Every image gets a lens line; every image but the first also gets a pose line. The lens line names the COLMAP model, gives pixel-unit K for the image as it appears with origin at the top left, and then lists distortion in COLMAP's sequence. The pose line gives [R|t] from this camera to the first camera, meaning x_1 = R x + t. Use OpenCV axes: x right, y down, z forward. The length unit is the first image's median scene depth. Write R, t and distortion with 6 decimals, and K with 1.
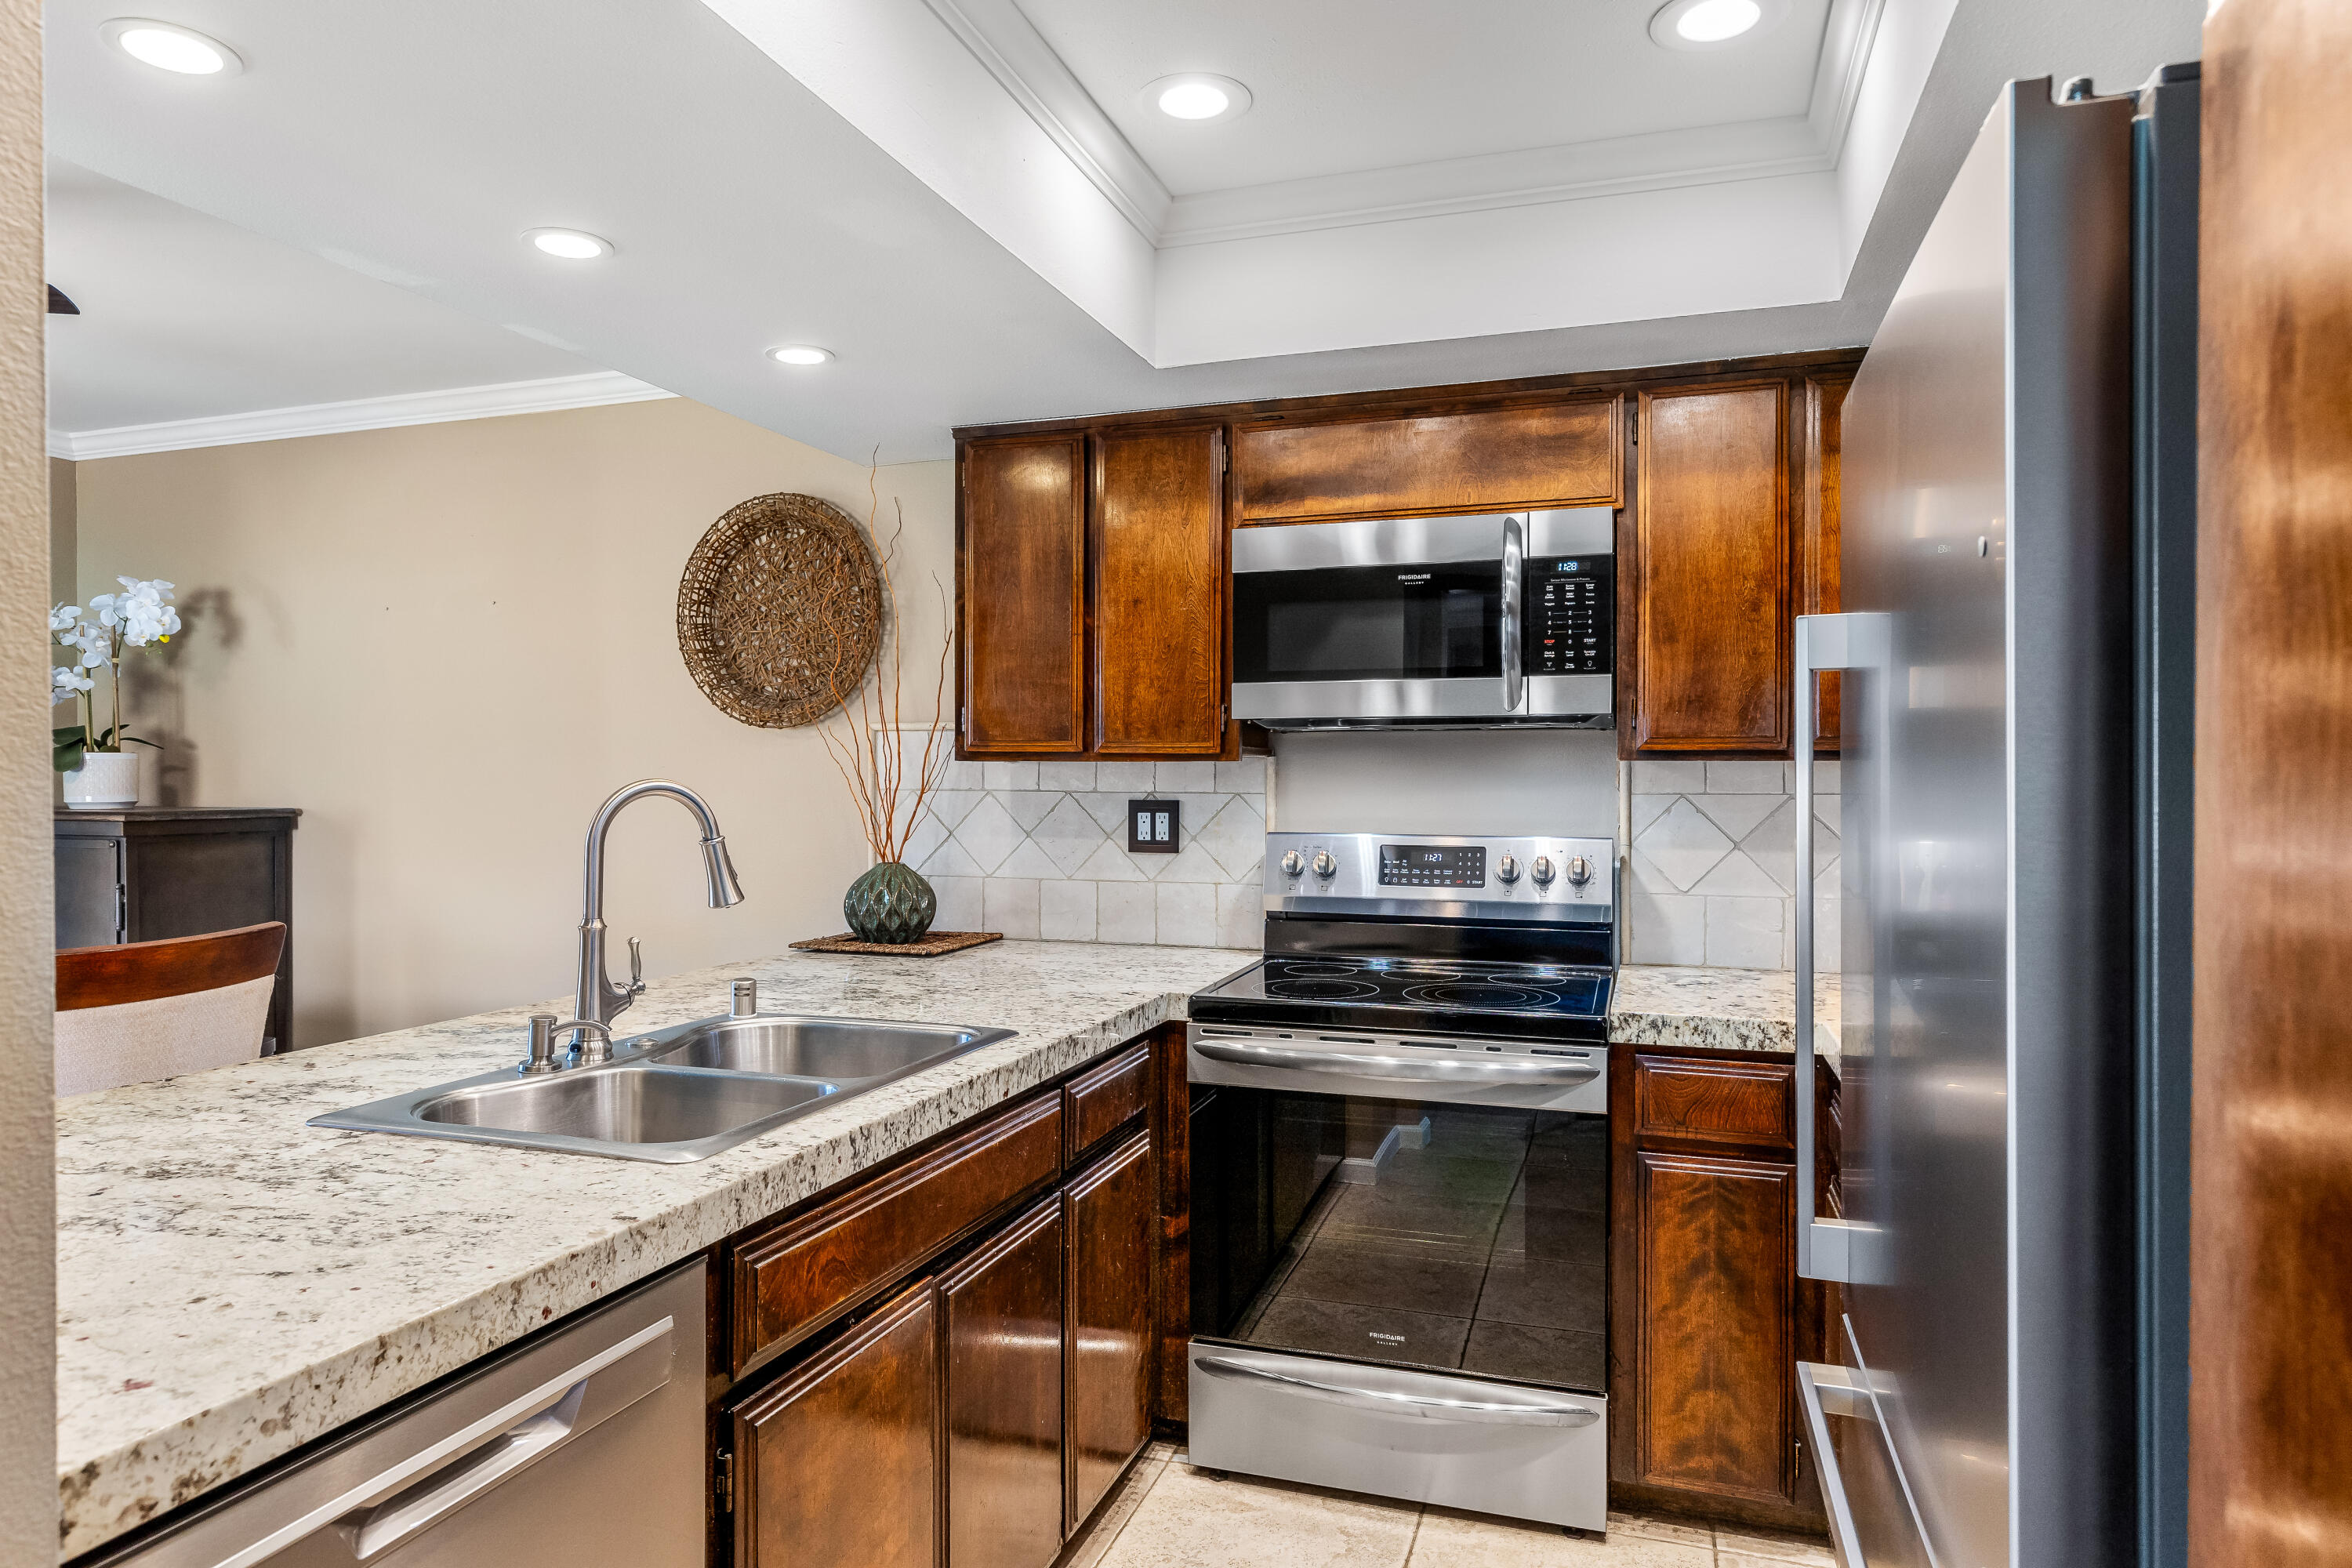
lens RADIAL K [[1373.4, 0, 1184.4], [0, 1373.4, 790.4], [0, 0, 1]] dist [0.004471, 0.001365]
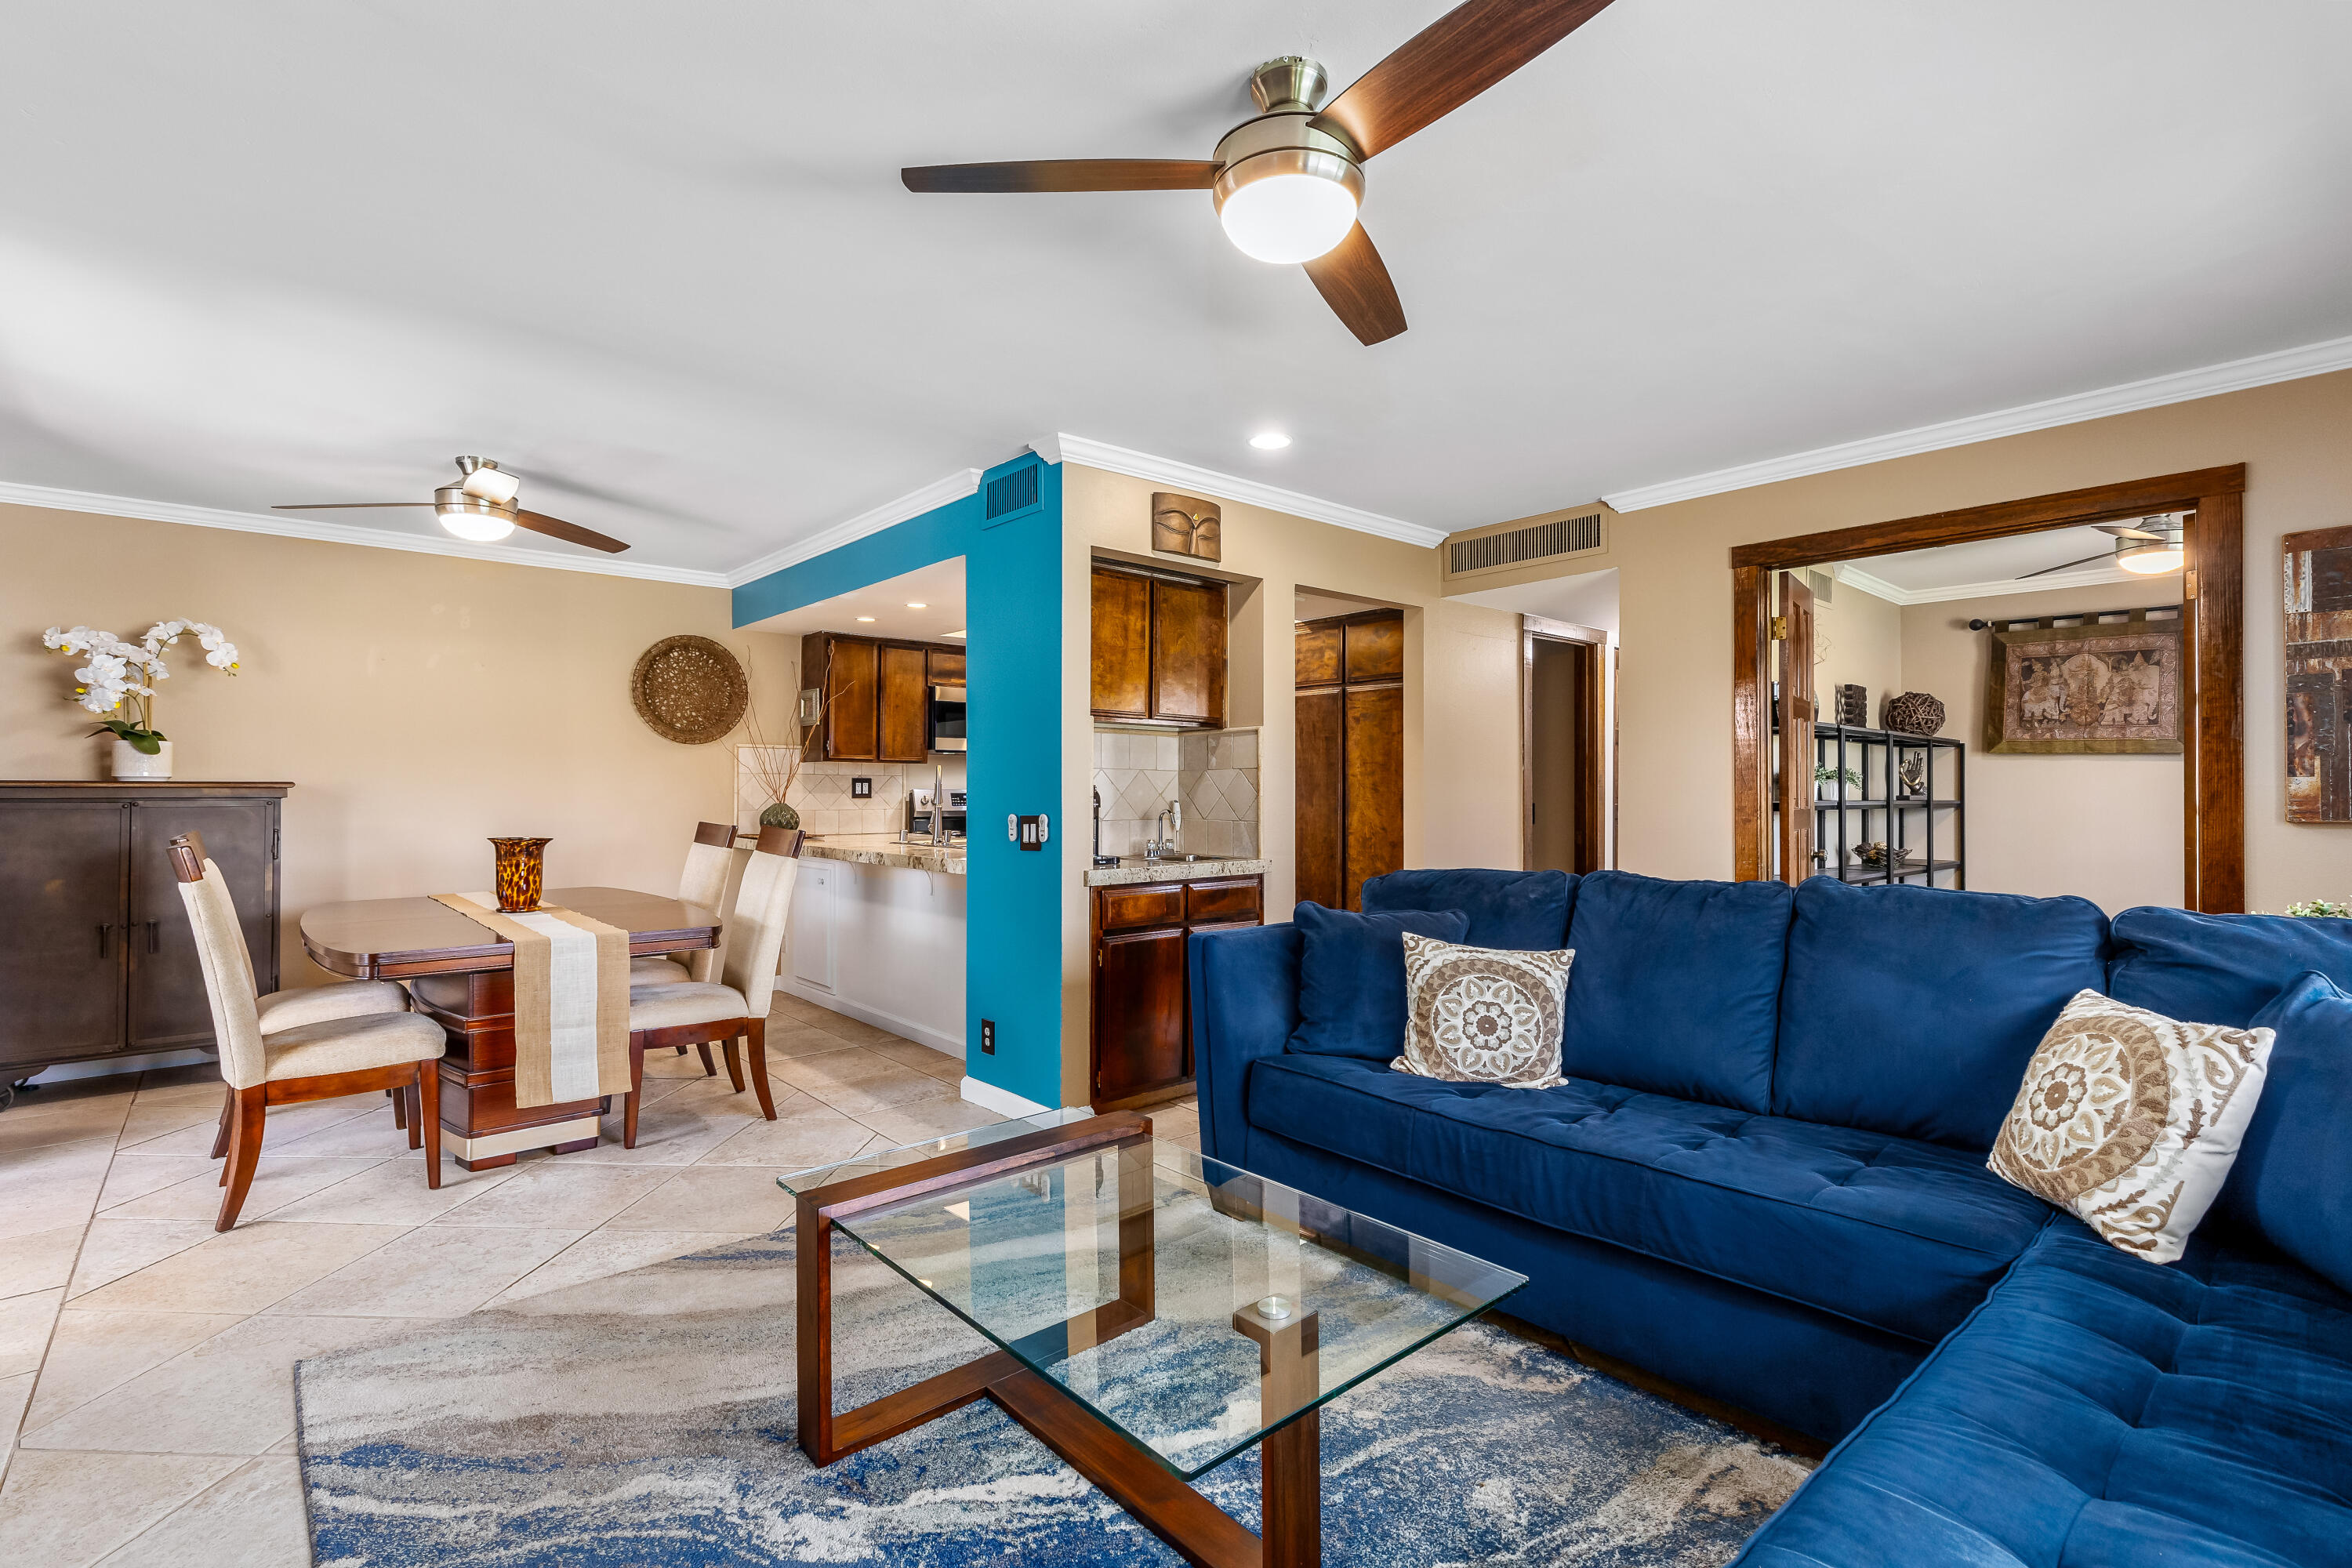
lens RADIAL K [[1057.1, 0, 1182.4], [0, 1057.1, 784.2], [0, 0, 1]] dist [0.004091, -0.000113]
pose [[0.503082, 0.003599, 0.864231, -1.668987], [0.009552, 0.999907, -0.009724, 0.051056], [-0.864186, 0.013147, 0.503000, -0.616885]]
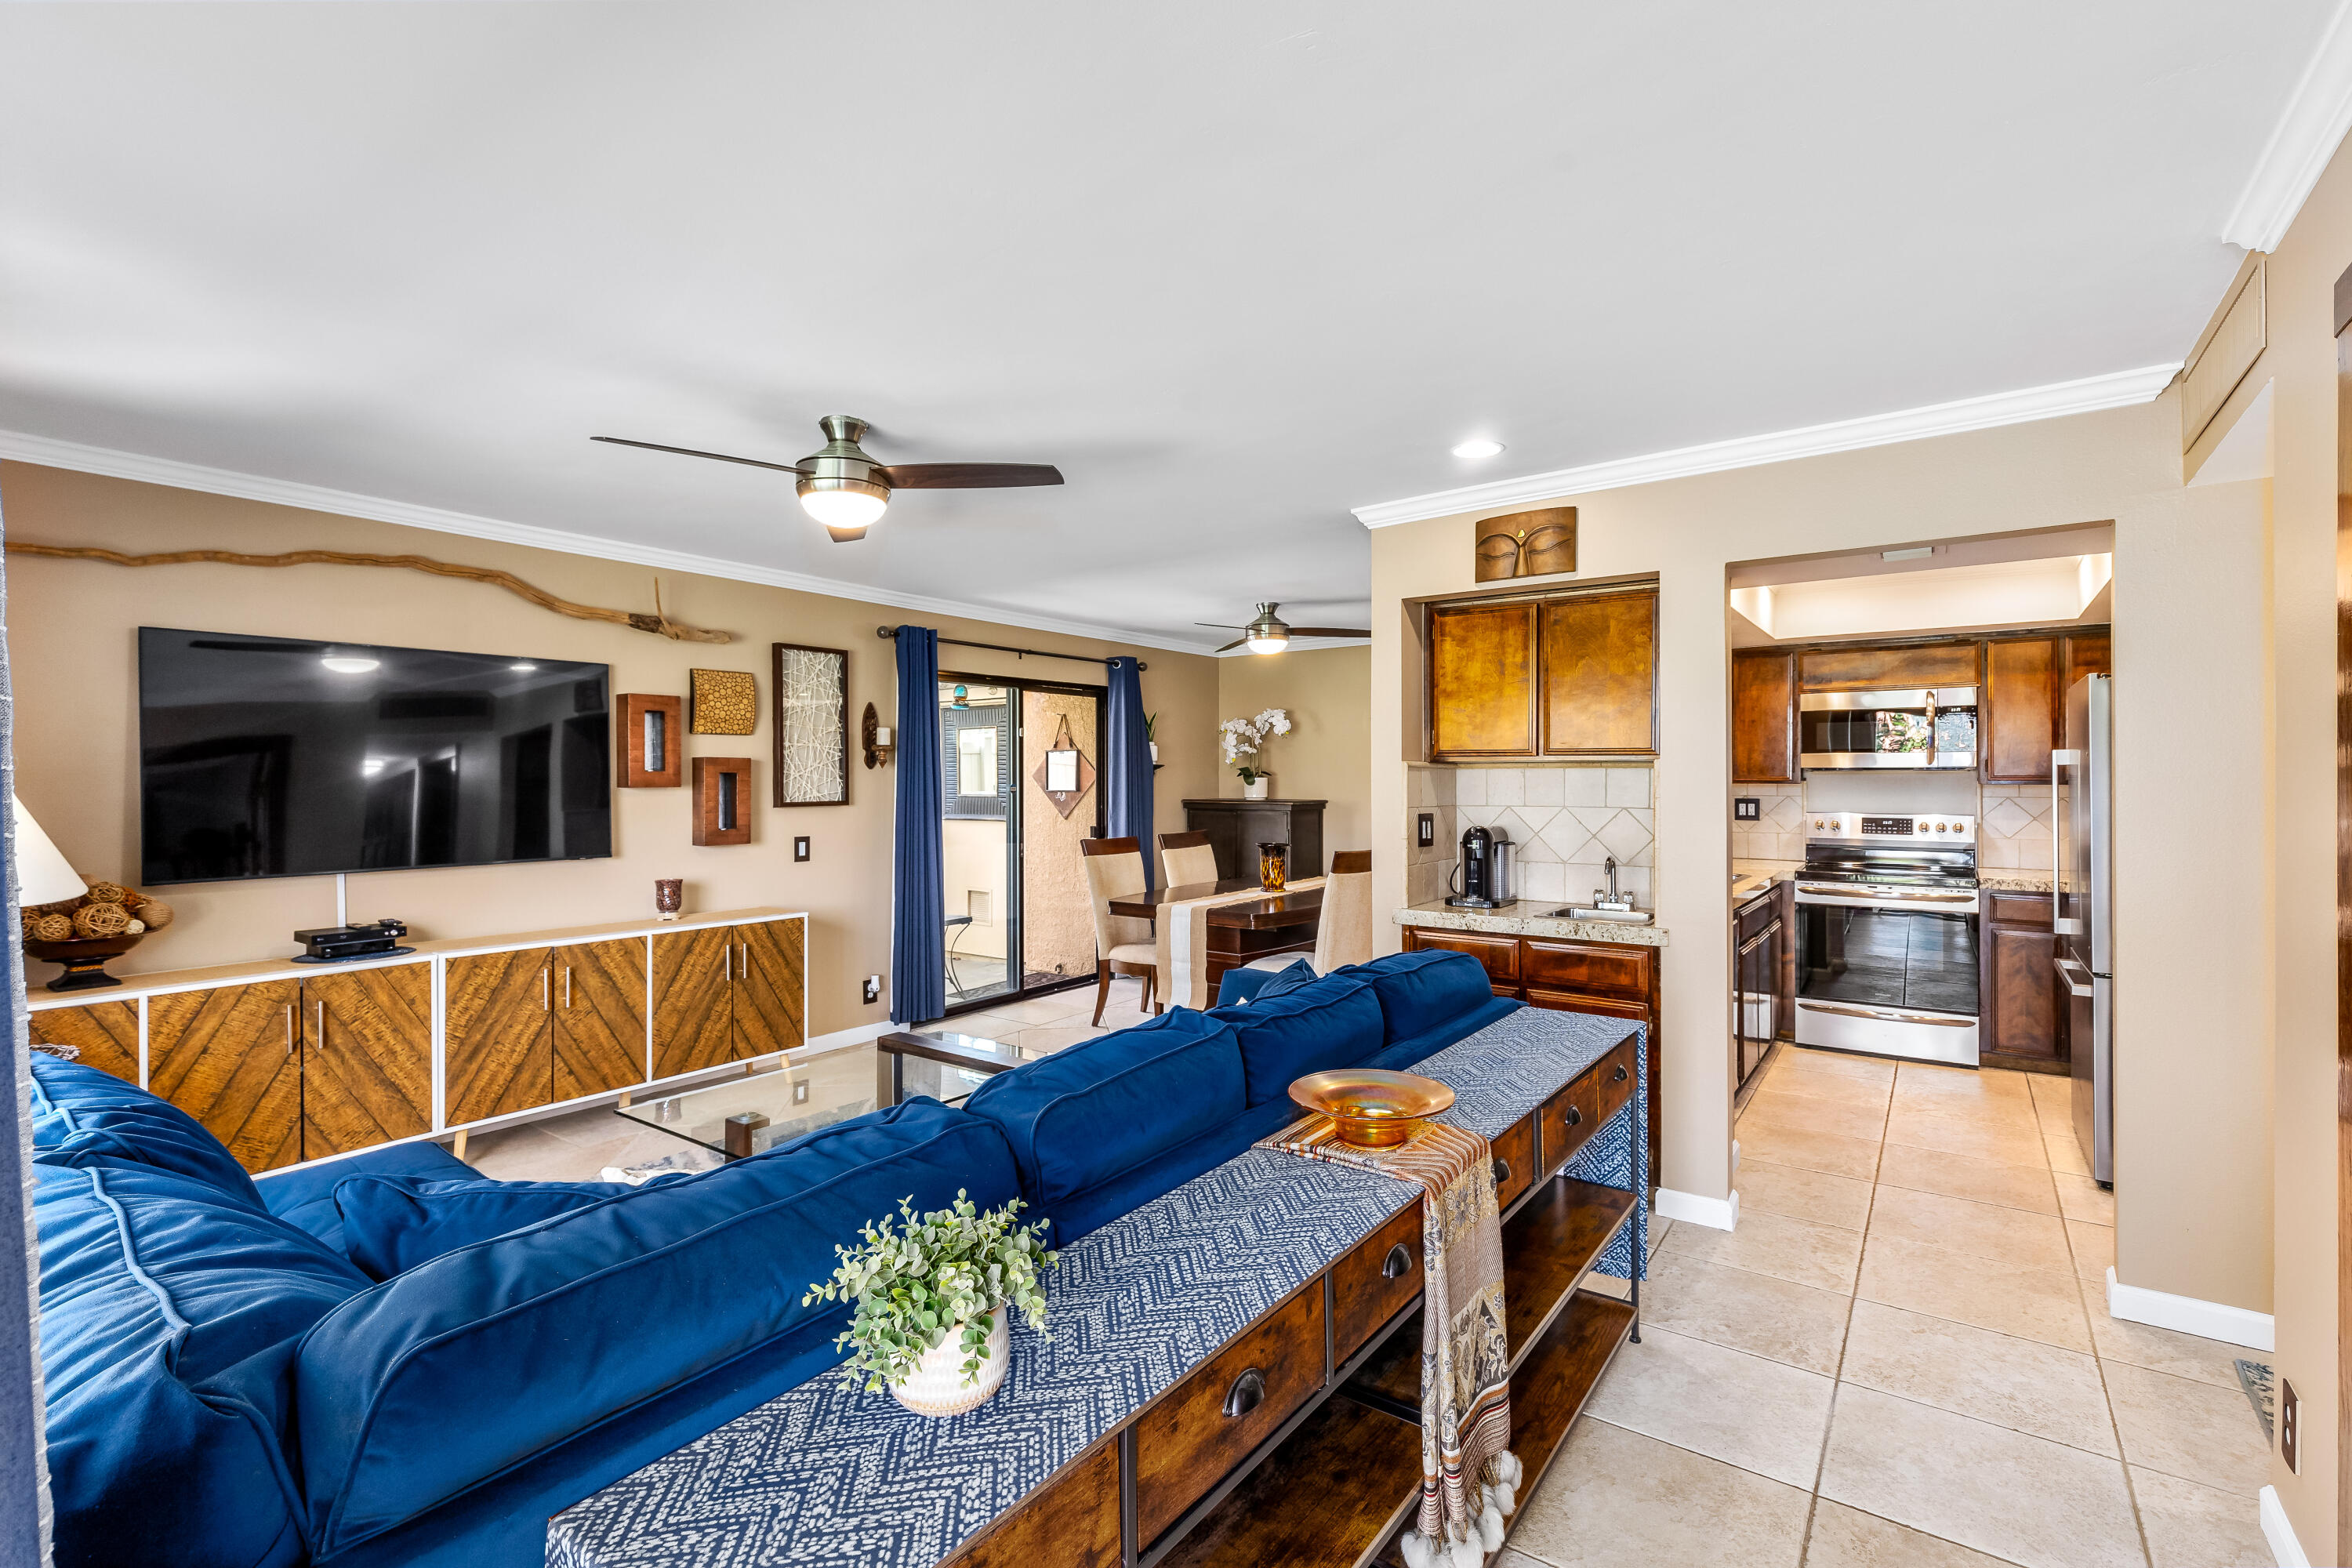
lens RADIAL K [[1057.1, 0, 1174.4], [0, 1057.1, 772.4], [0, 0, 1]] dist [0.004091, -0.000113]
pose [[0.952432, -0.002524, -0.304742, -0.478137], [-0.002011, 0.999892, -0.014566, -0.011540], [0.304746, 0.014486, 0.952324, -1.253015]]
